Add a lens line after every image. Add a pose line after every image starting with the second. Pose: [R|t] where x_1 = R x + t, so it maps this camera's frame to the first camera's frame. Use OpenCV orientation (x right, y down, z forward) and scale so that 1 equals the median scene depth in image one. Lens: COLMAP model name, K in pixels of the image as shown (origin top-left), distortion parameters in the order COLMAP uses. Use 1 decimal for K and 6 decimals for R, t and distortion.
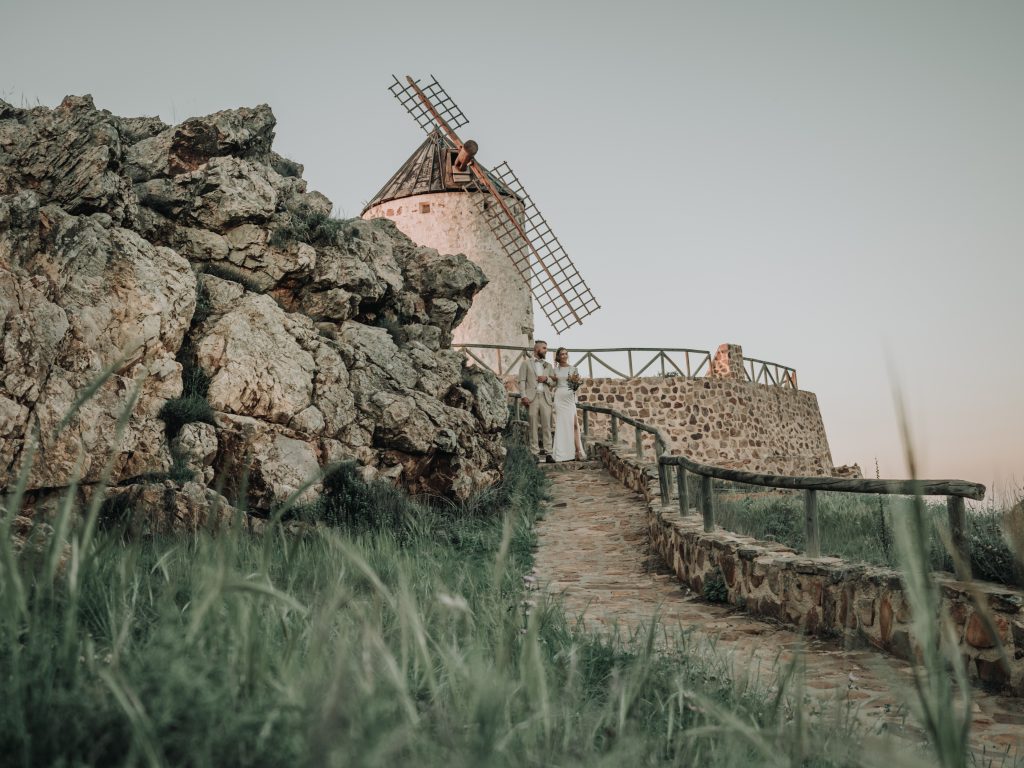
lens RADIAL K [[944.1, 0, 511.5], [0, 944.1, 383.8], [0, 0, 1]] dist [-0.005231, -0.005757]
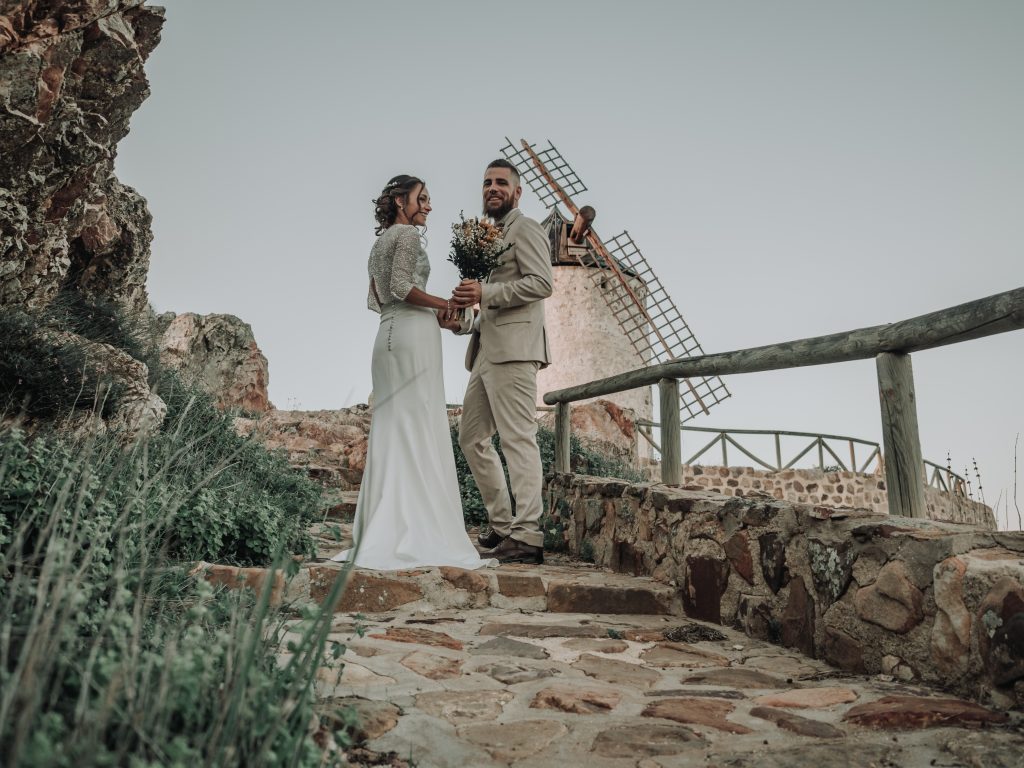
lens RADIAL K [[944.1, 0, 513.4], [0, 944.1, 385.6], [0, 0, 1]] dist [-0.005231, -0.005757]
pose [[0.991542, 0.032501, -0.125648, 0.005030], [-0.045611, 0.993645, -0.102908, 0.007536], [0.121505, 0.107769, 0.986723, 0.123643]]
